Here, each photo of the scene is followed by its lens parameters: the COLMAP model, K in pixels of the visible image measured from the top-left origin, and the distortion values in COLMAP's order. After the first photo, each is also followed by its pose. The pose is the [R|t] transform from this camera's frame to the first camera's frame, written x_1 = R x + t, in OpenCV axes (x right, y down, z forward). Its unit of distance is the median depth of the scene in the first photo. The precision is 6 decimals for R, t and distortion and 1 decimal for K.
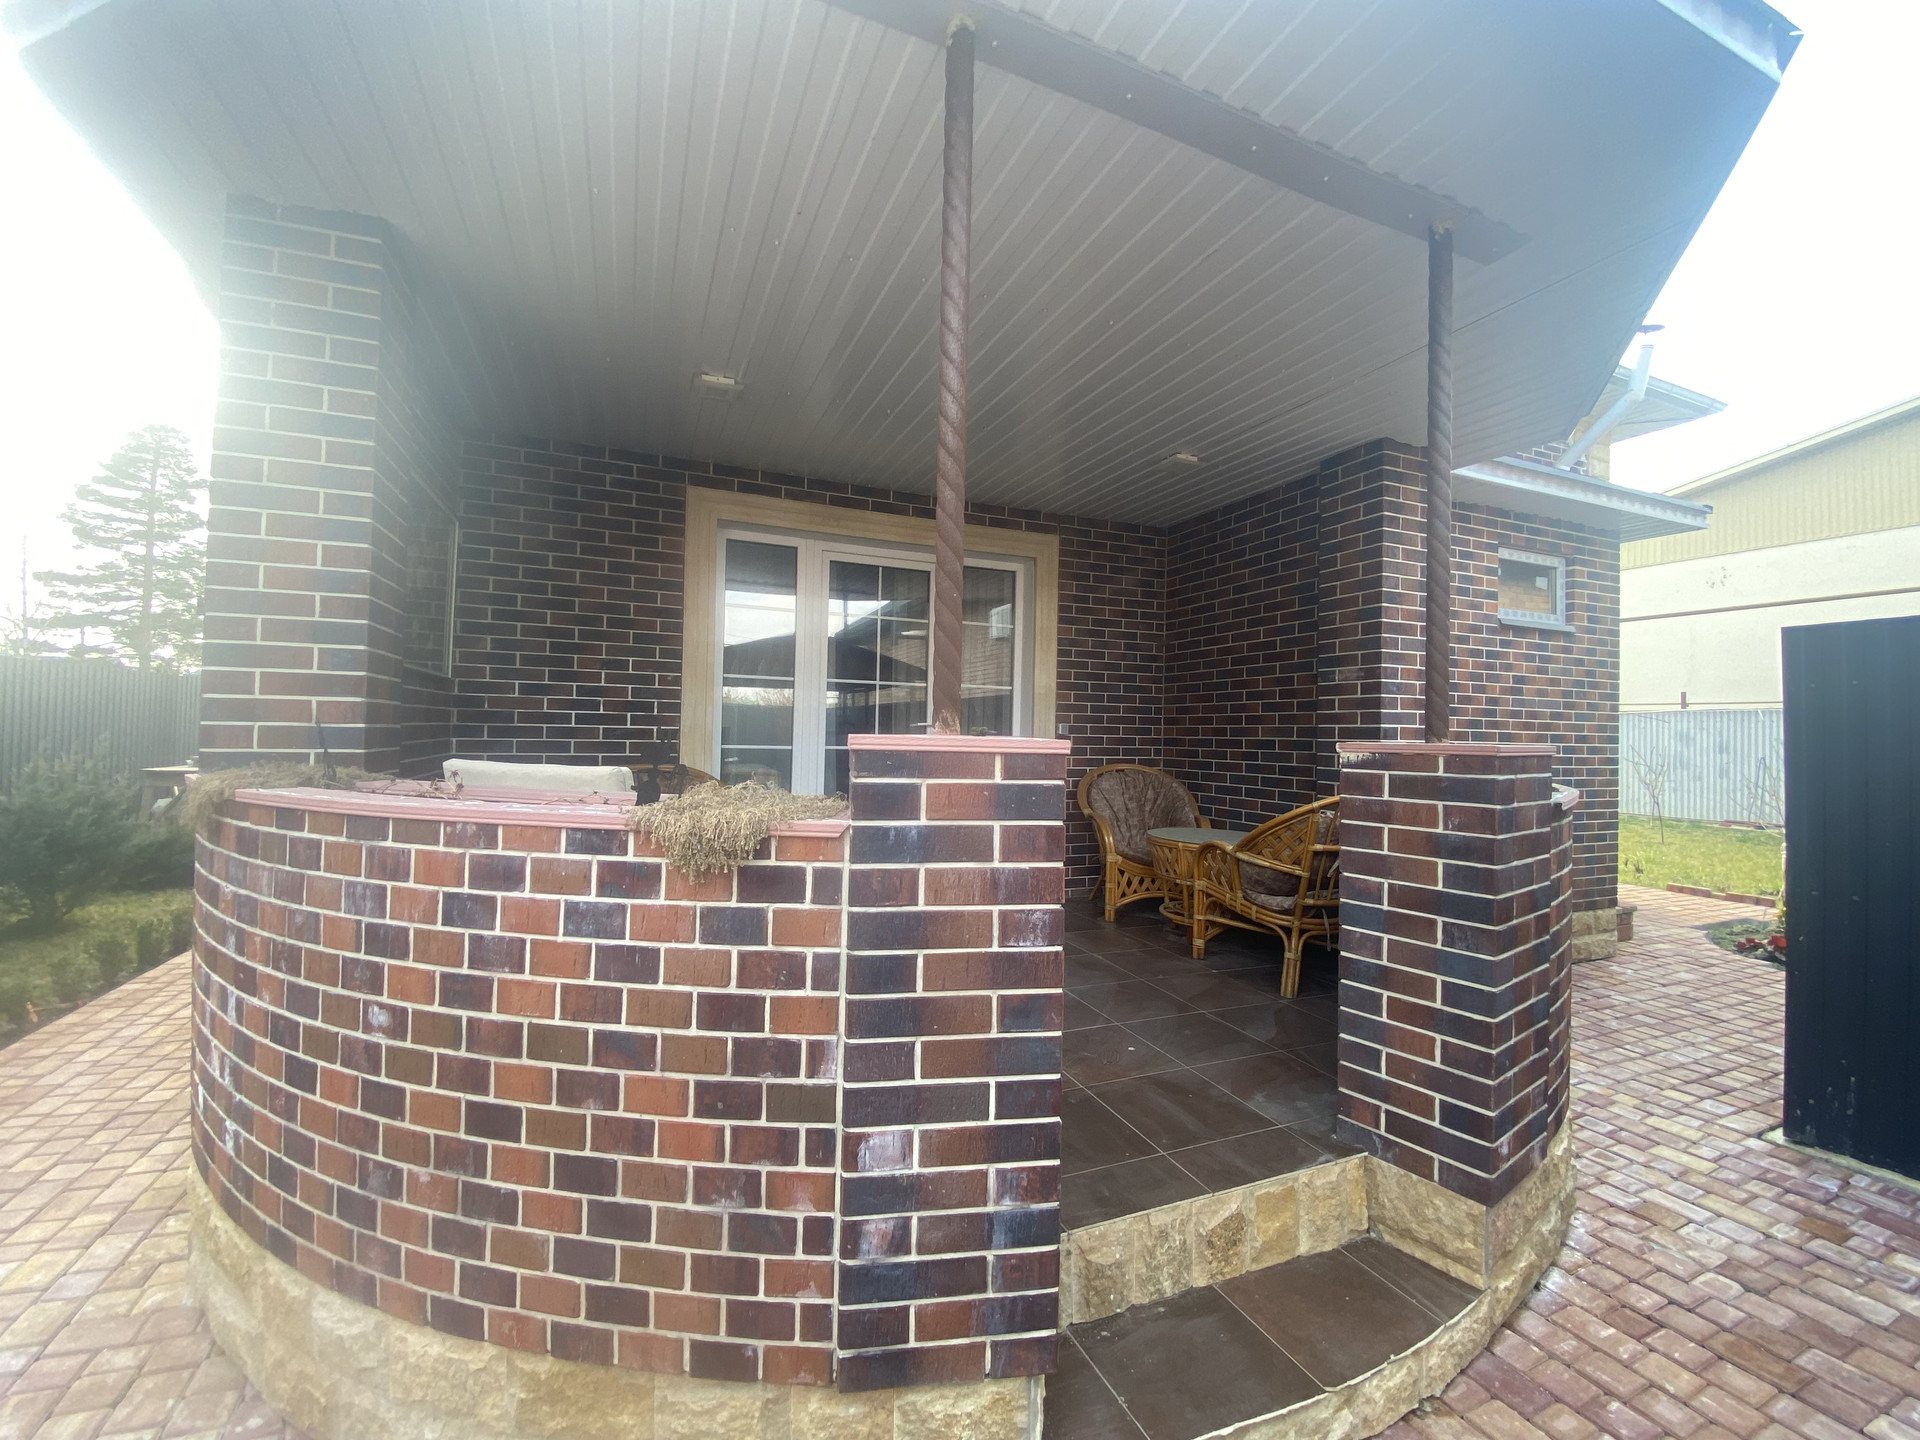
lens RADIAL K [[775.7, 0, 949.0], [0, 775.7, 718.9], [0, 0, 1]] dist [0.025697, -0.023782]
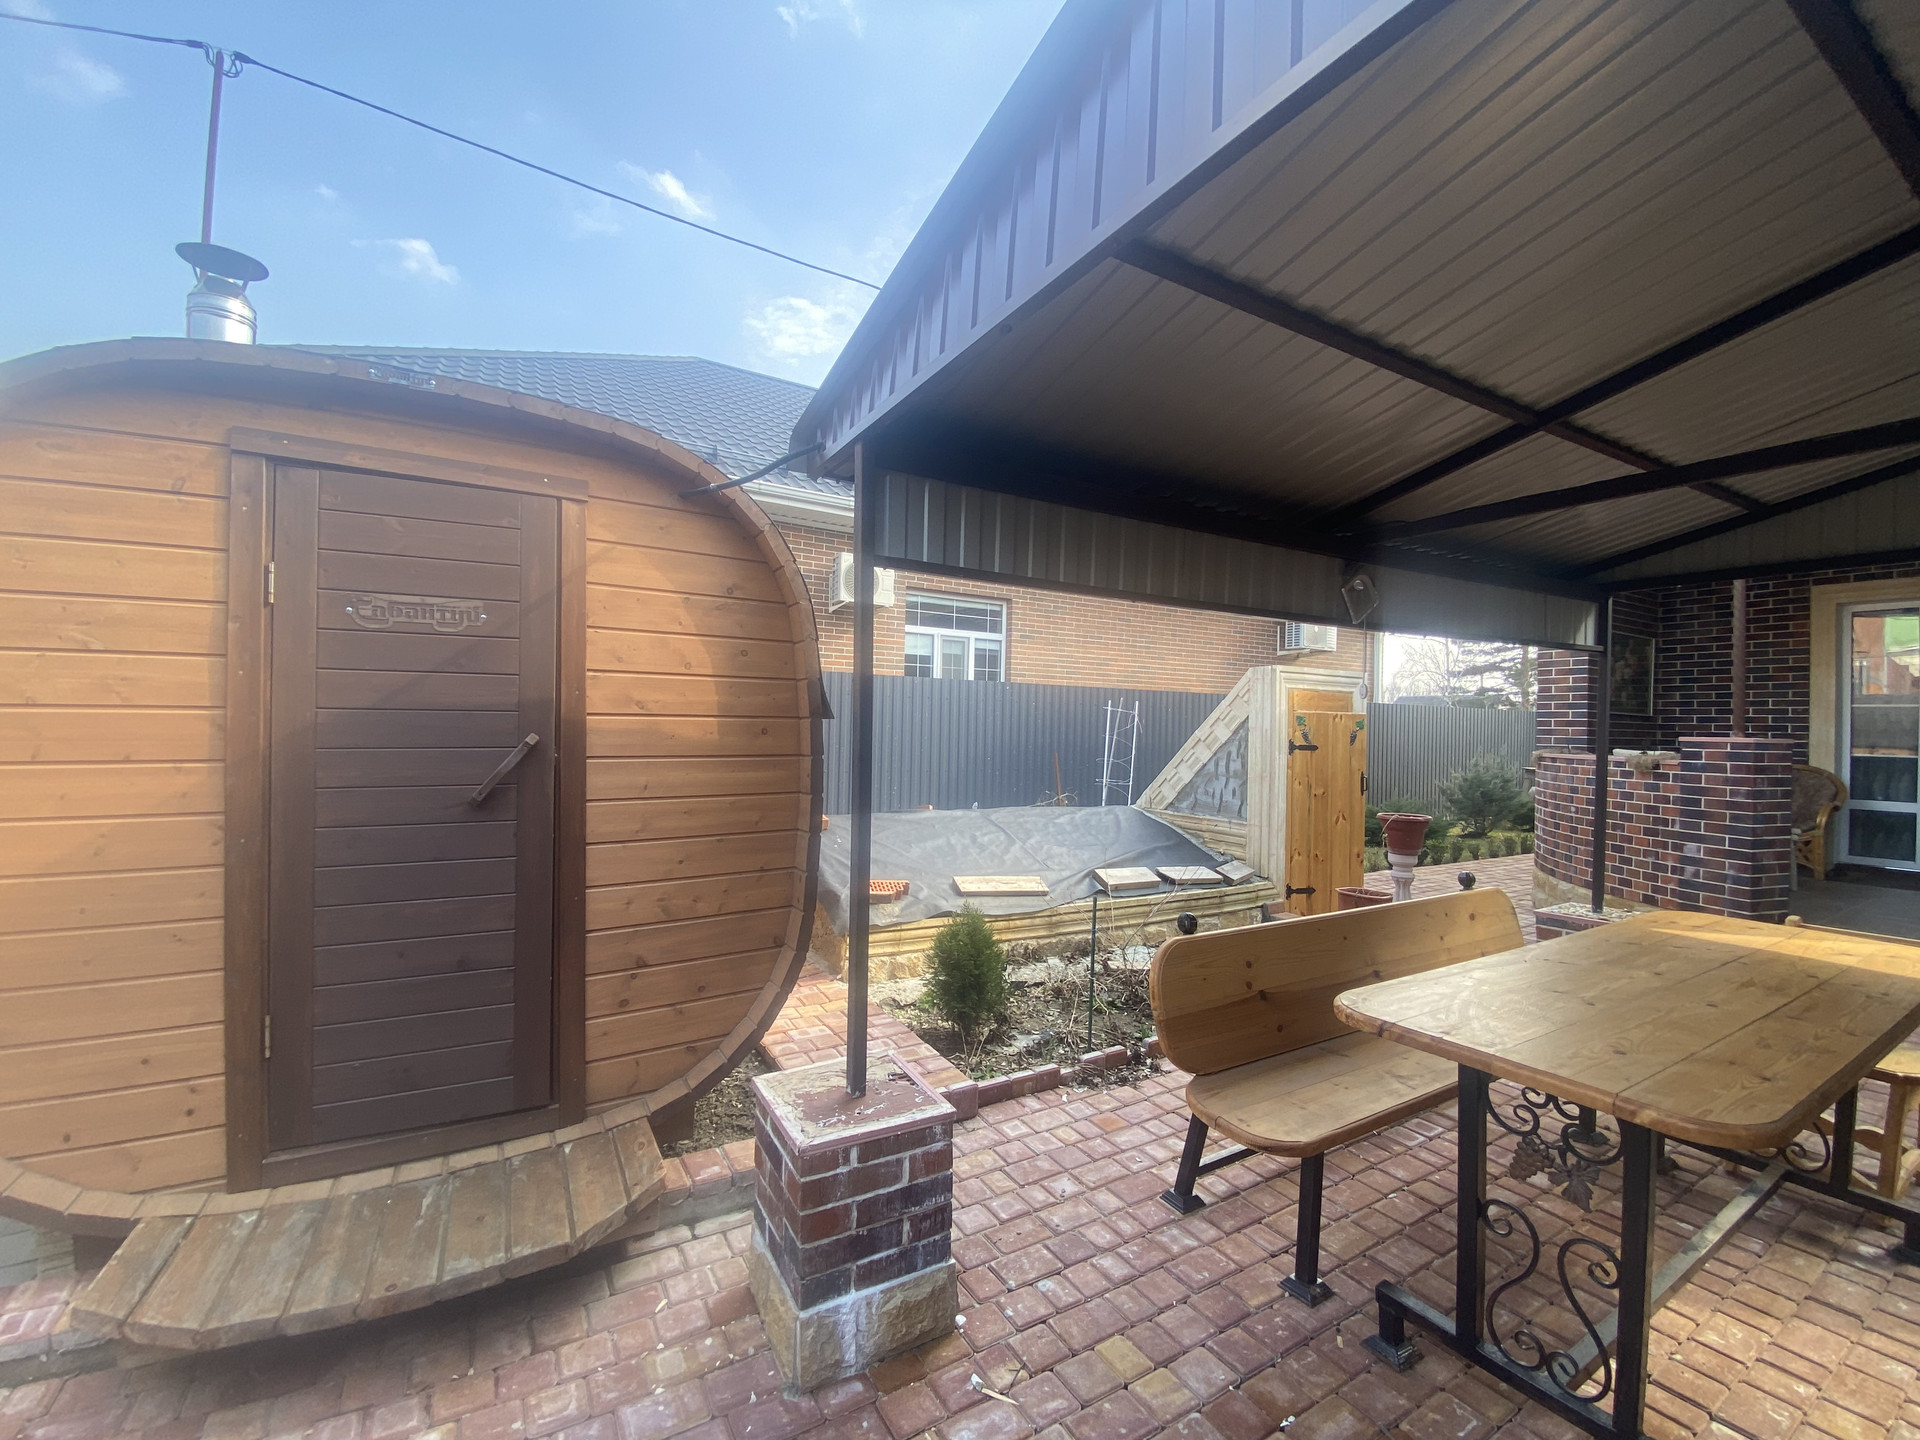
lens RADIAL K [[787.0, 0, 948.6], [0, 787.0, 719.5], [0, 0, 1]] dist [0.011409, -0.016288]
pose [[0.134131, -0.025353, -0.990639, 0.885824], [-0.003803, 0.999652, -0.026099, 0.013502], [0.990956, 0.007268, 0.133988, -0.843116]]
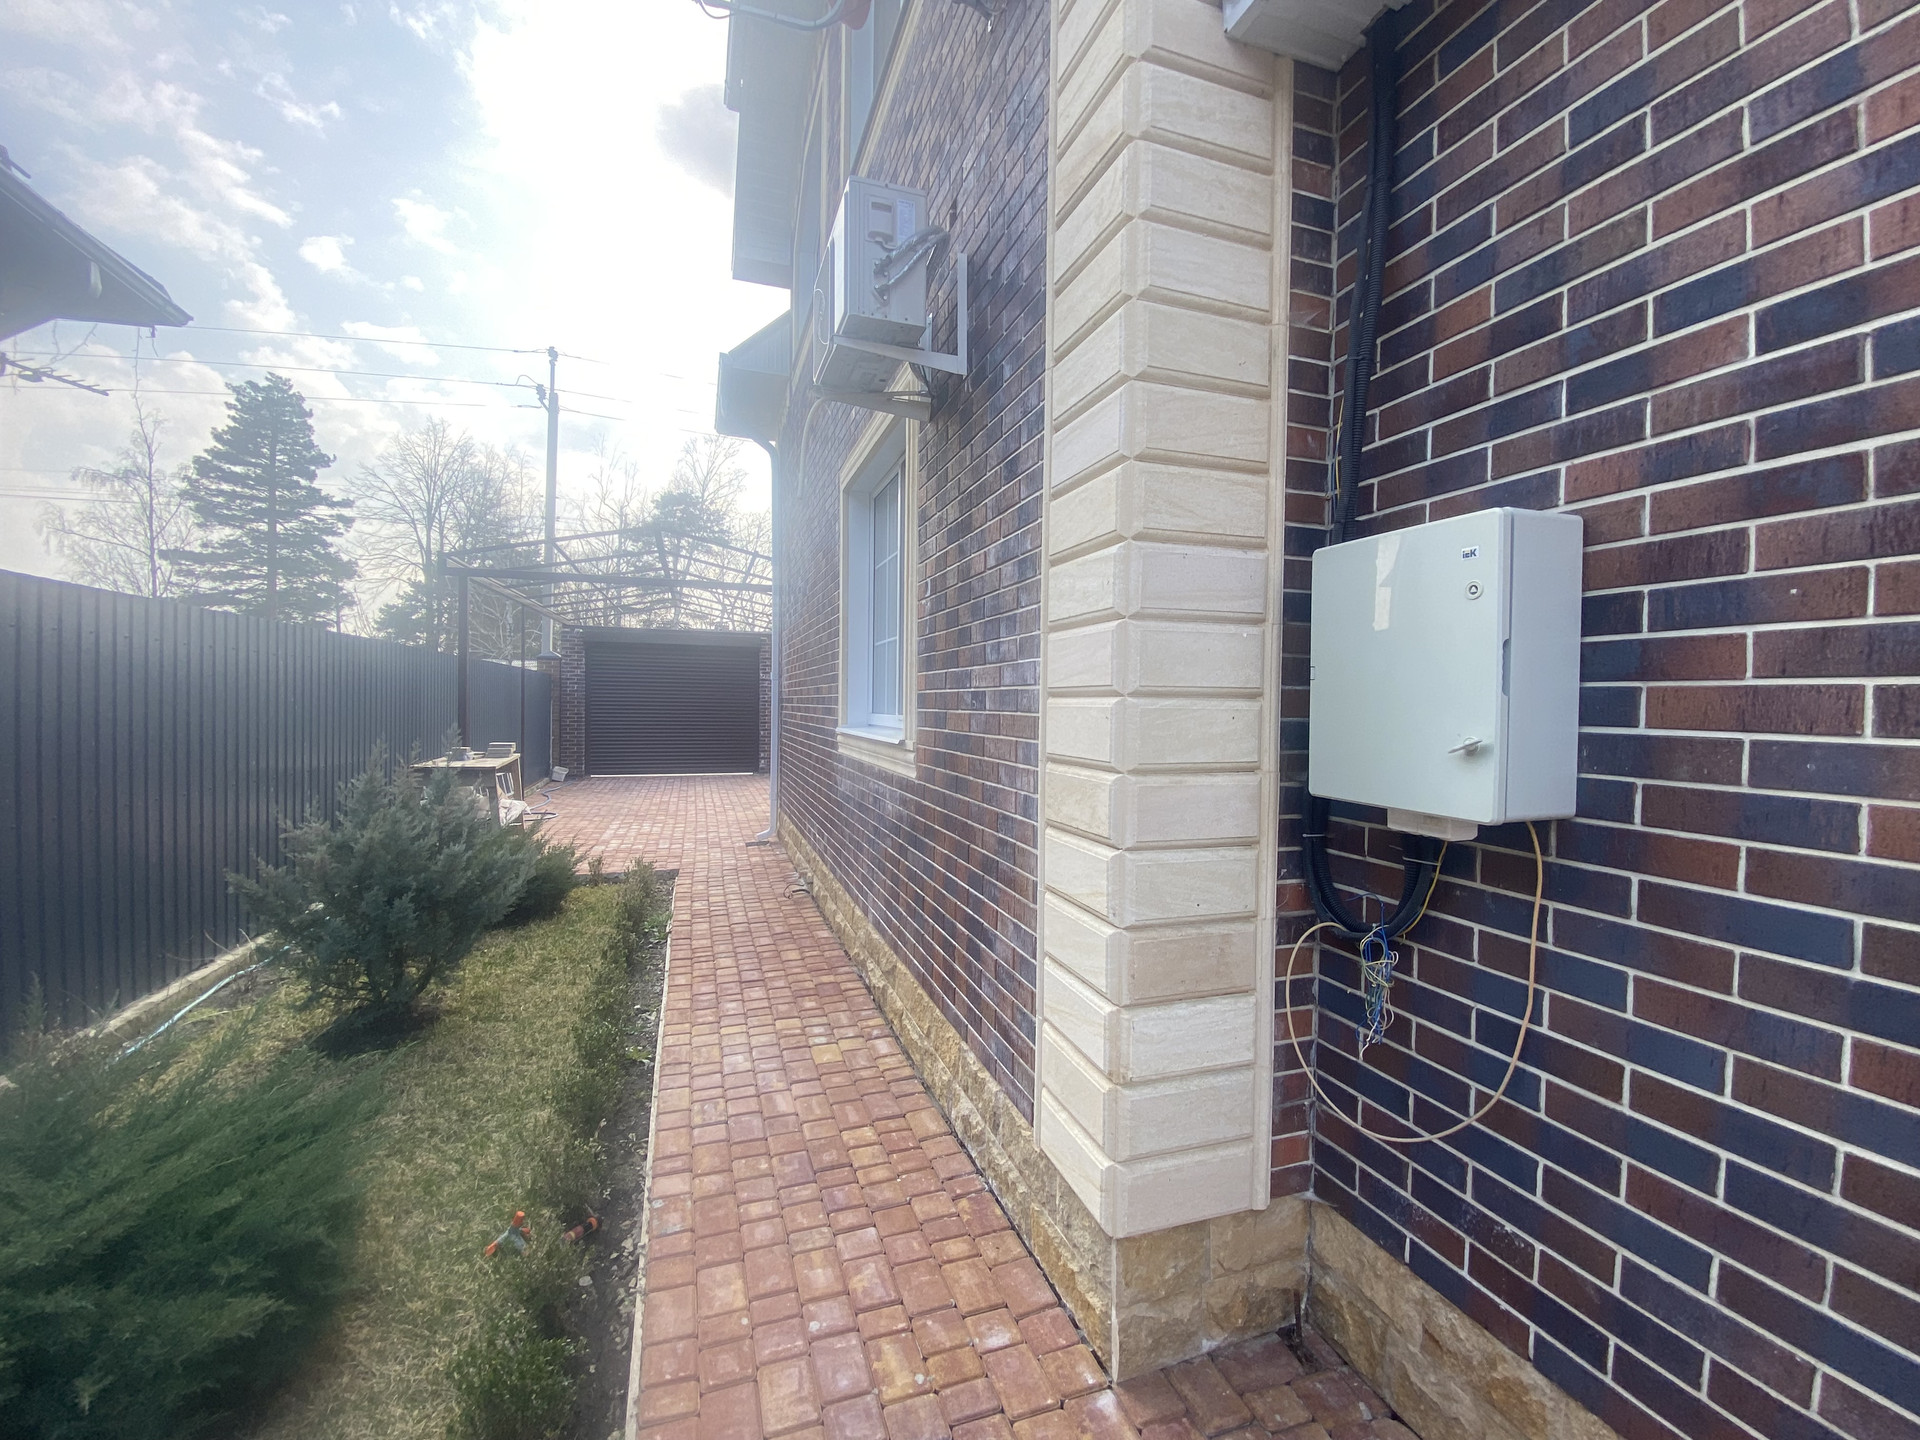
lens RADIAL K [[787.0, 0, 948.6], [0, 787.0, 719.5], [0, 0, 1]] dist [0.011409, -0.016288]
pose [[0.997512, -0.000909, -0.070486, -0.695140], [0.003065, 0.999530, 0.030492, -0.010328], [0.070425, -0.030633, 0.997047, 0.377651]]
